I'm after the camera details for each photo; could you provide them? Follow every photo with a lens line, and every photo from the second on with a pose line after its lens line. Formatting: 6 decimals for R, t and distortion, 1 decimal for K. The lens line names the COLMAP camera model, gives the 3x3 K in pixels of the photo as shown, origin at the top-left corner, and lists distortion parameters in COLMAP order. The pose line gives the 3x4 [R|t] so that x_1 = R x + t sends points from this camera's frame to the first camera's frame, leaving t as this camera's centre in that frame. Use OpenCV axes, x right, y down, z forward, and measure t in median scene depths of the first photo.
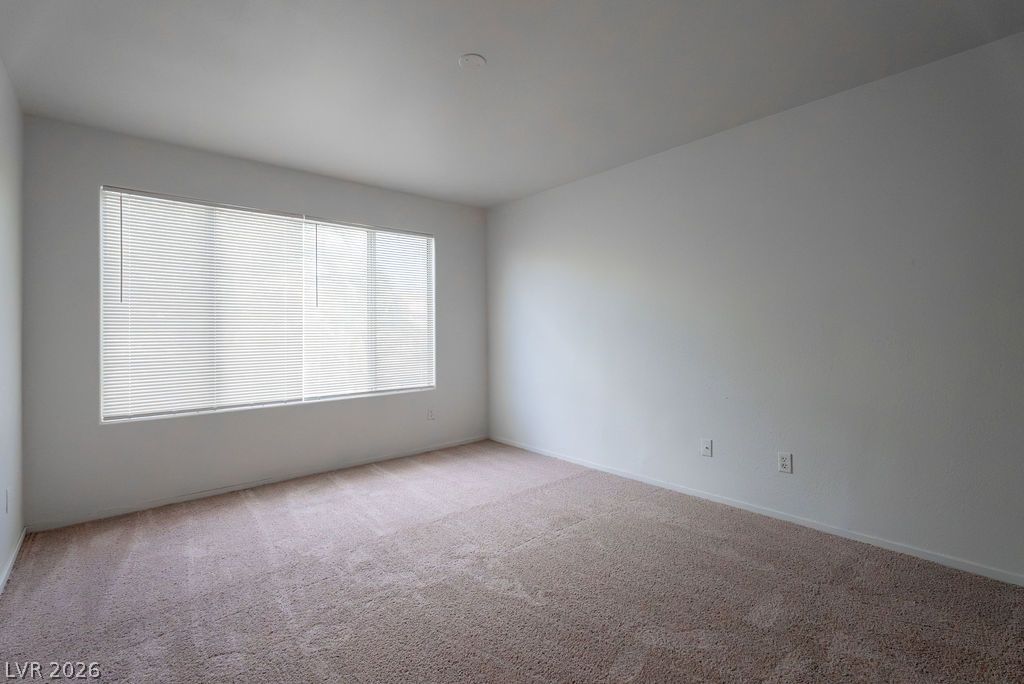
lens RADIAL K [[457.0, 0, 510.4], [0, 457.0, 330.3], [0, 0, 1]] dist [0.002362, 0.000146]
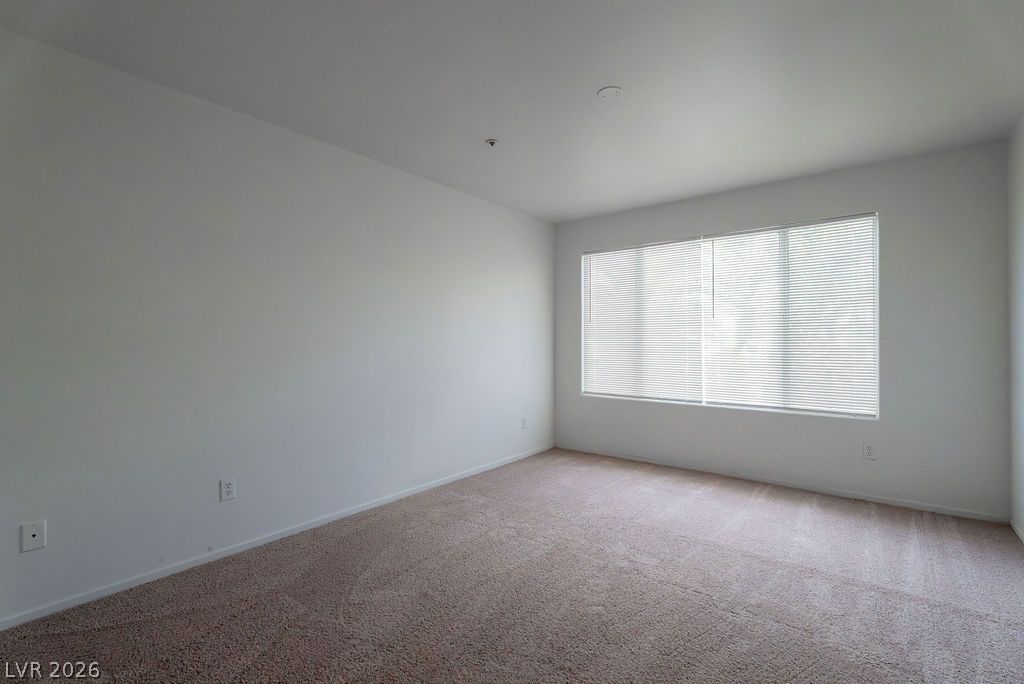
lens RADIAL K [[454.0, 0, 512.0], [0, 454.0, 342.0], [0, 0, 1]] dist [0.003966, 0.000289]
pose [[0.203824, 0.019847, -0.978806, 0.588634], [0.006437, 0.999746, 0.021612, -0.024591], [0.978986, -0.010705, 0.203645, 0.359535]]
